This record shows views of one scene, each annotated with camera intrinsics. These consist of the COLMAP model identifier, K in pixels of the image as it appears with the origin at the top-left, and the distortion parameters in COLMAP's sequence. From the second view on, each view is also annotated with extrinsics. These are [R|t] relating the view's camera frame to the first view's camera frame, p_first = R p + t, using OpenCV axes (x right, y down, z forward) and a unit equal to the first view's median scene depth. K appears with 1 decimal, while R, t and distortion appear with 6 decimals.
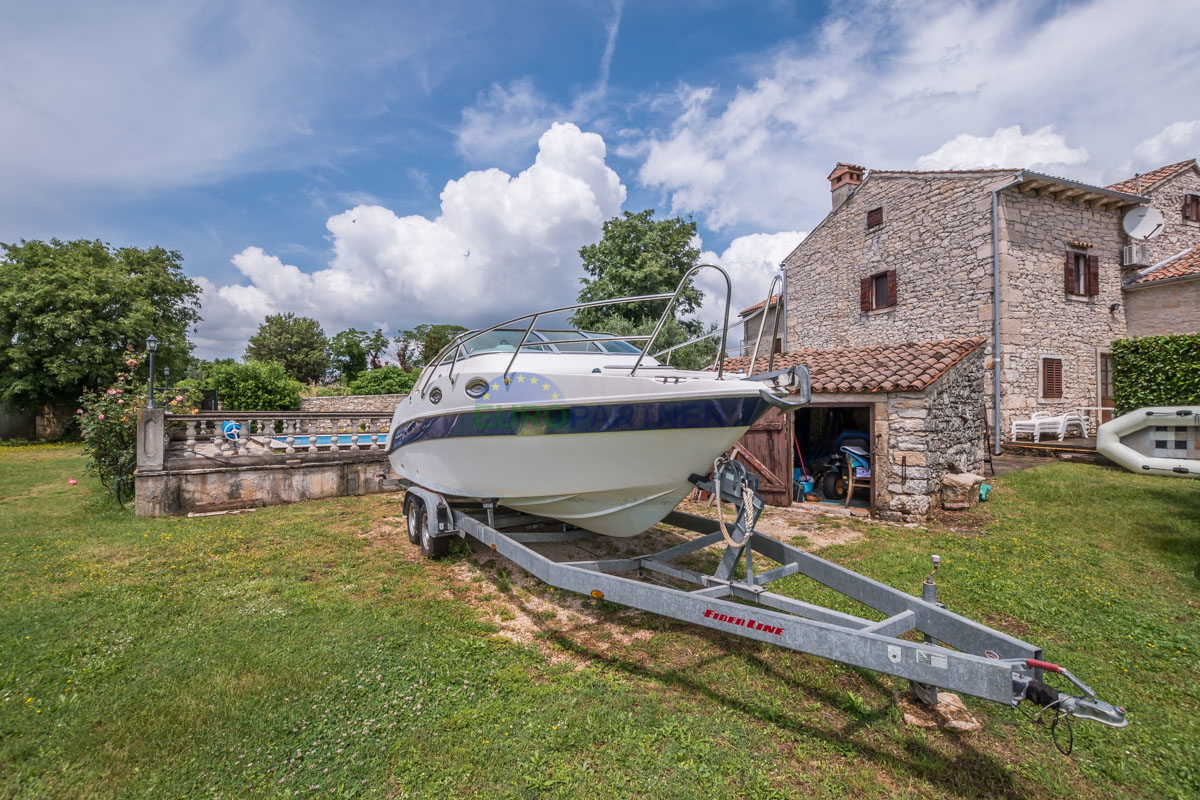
lens RADIAL K [[525.4, 0, 601.9], [0, 525.4, 397.7], [0, 0, 1]] dist [-0.024386, 0.003550]
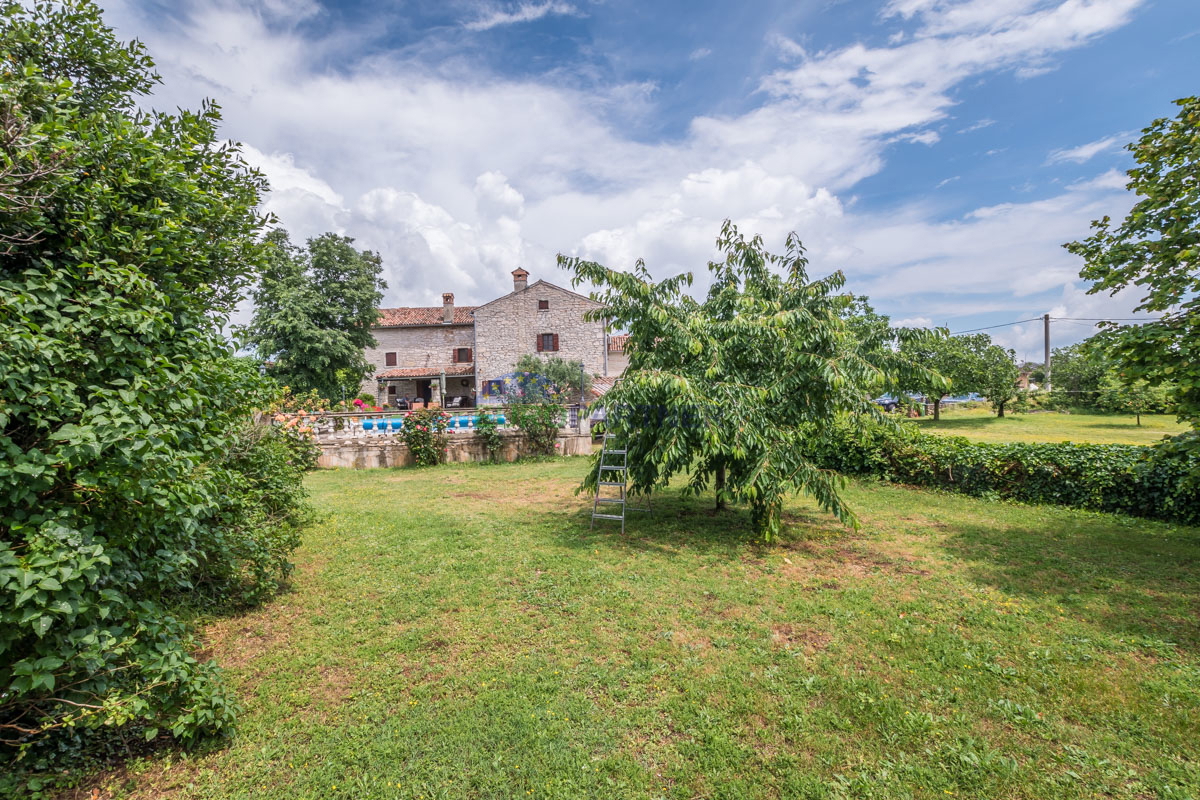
lens RADIAL K [[526.5, 0, 604.1], [0, 526.5, 401.2], [0, 0, 1]] dist [-0.018282, 0.002189]
pose [[0.328955, -0.018347, 0.944167, -1.389856], [0.013685, 0.999799, 0.014660, -0.005763], [-0.944247, 0.008098, 0.329140, 0.139885]]
